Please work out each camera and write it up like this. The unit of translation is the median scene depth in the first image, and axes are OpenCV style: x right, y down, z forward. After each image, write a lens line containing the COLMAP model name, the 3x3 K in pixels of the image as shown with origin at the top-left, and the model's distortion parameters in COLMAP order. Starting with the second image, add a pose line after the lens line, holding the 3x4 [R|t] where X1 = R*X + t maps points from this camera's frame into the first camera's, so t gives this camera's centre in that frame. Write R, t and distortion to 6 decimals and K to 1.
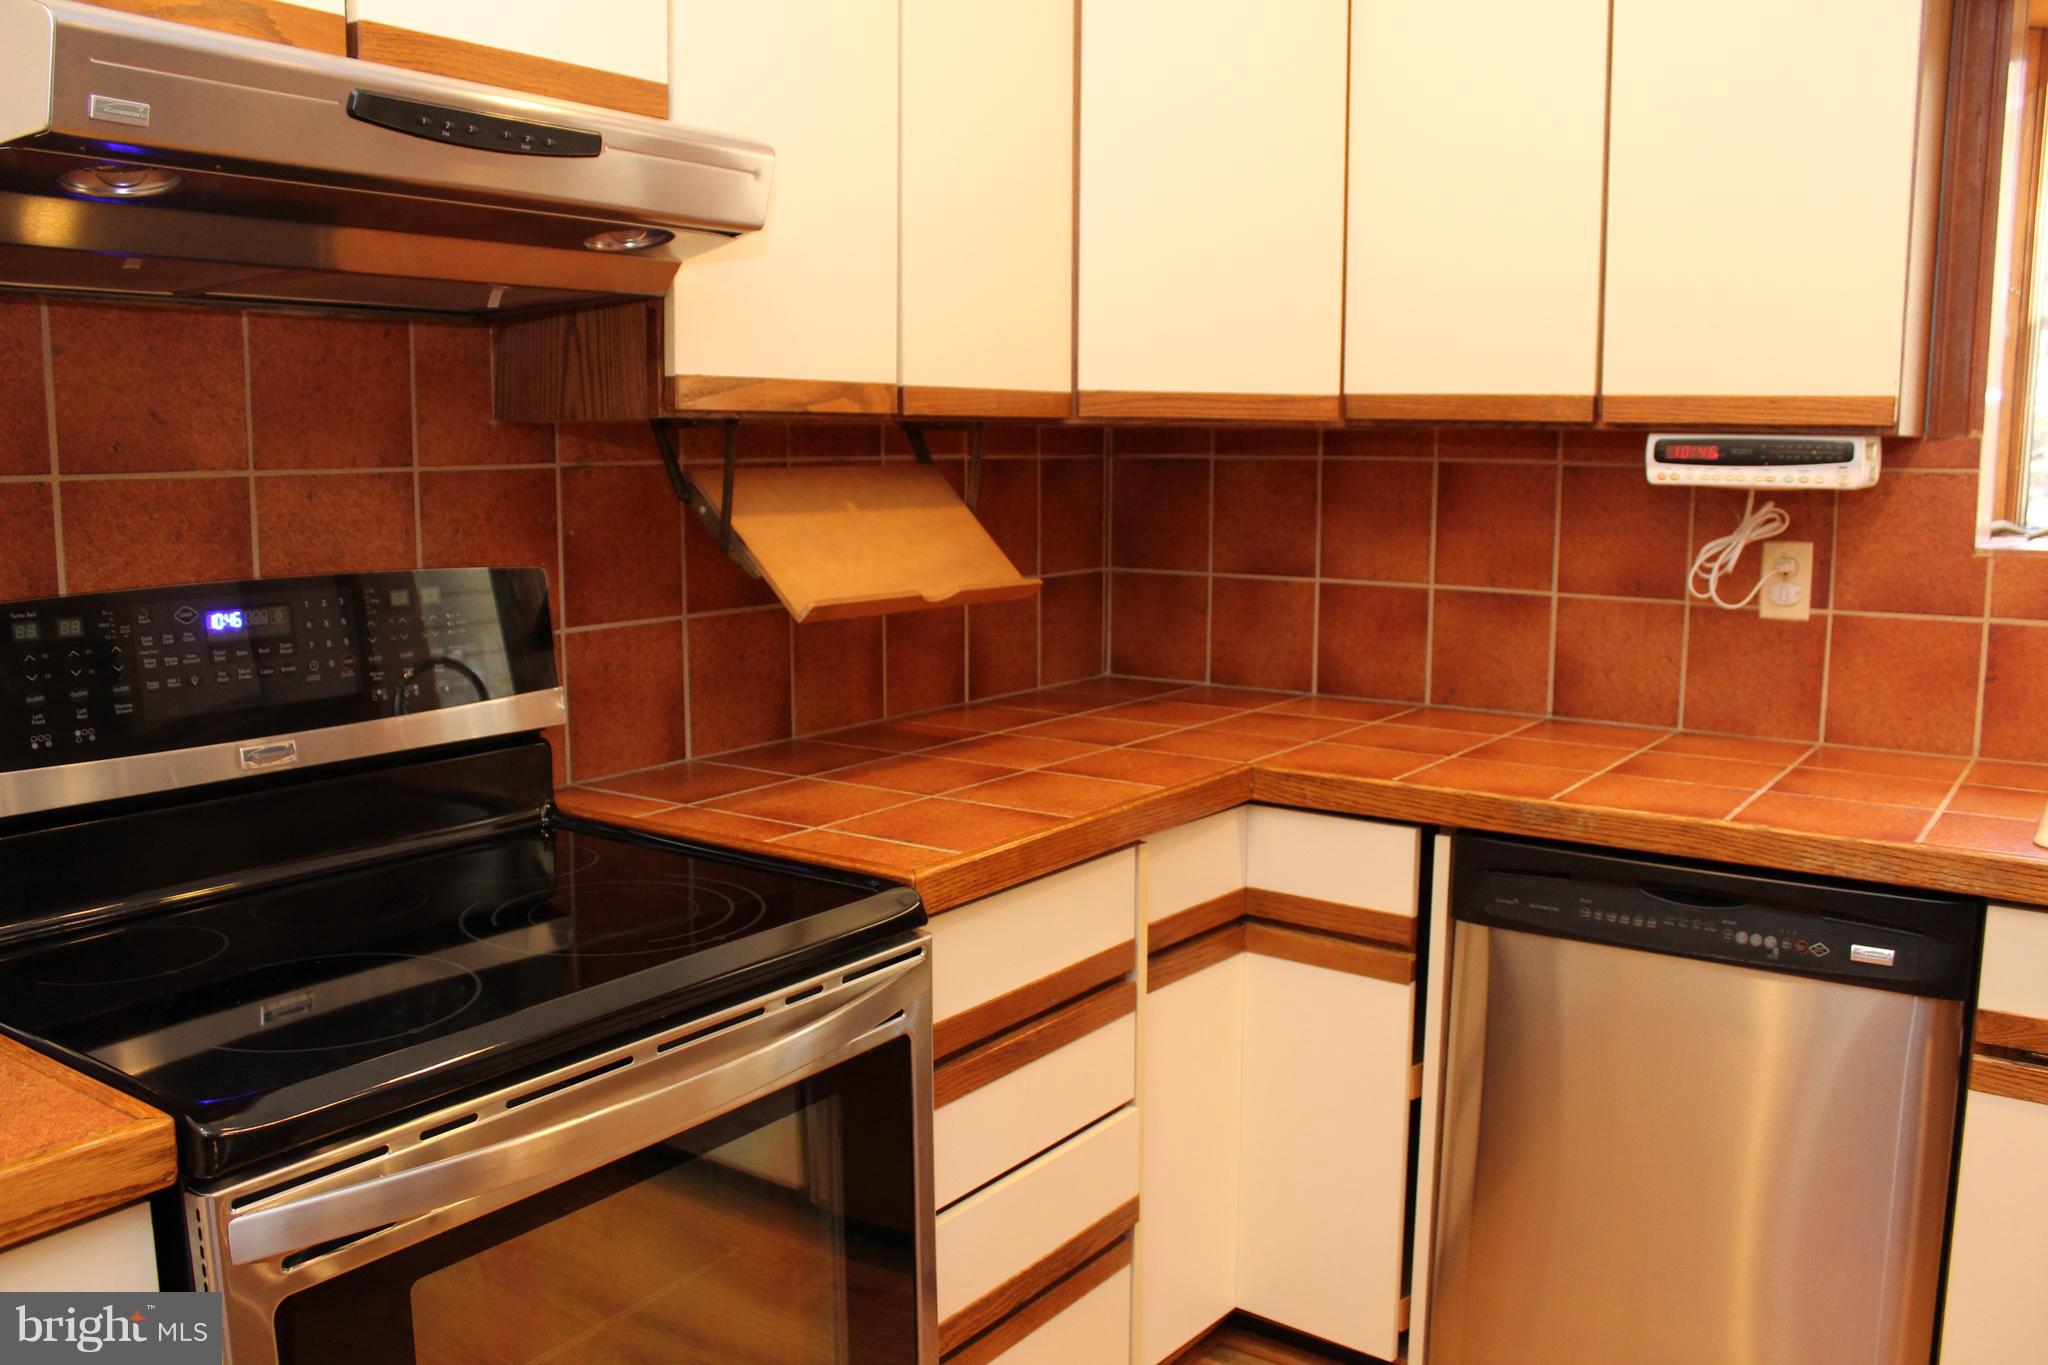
lens RADIAL K [[1717.4, 0, 1035.4], [0, 1717.4, 690.7], [0, 0, 1]] dist [-0.163970, 0.140562]
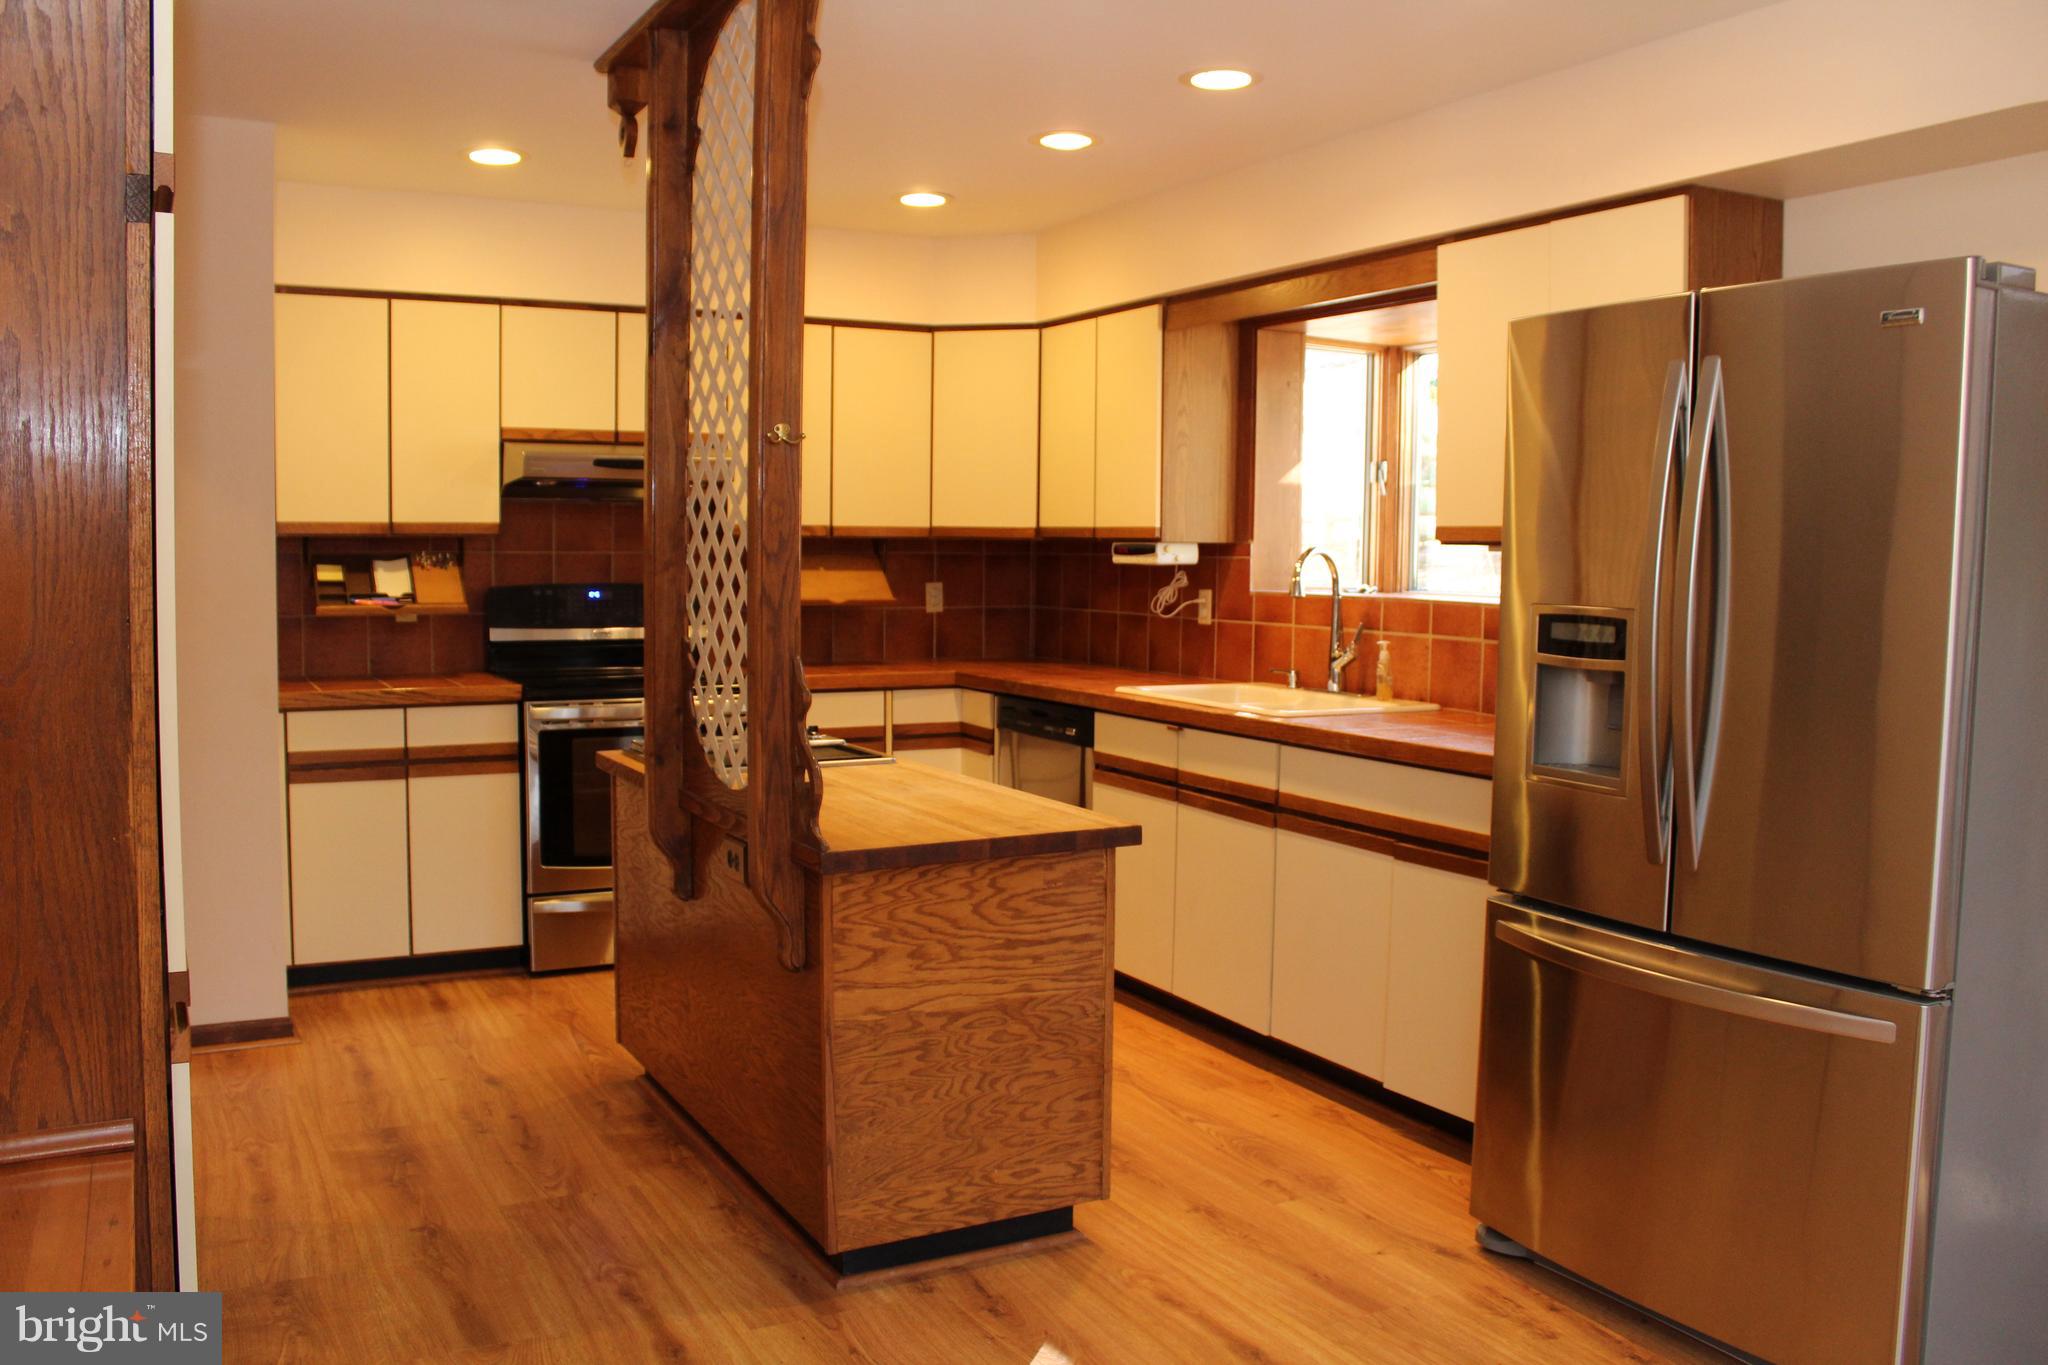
lens RADIAL K [[1717.4, 0, 1019.2], [0, 1717.4, 682.6], [0, 0, 1]] dist [-0.163970, 0.140562]
pose [[0.892613, 0.042027, -0.448861, 1.367371], [-0.072763, 0.996022, -0.051440, 0.186368], [0.444914, 0.078576, 0.892120, -1.260831]]
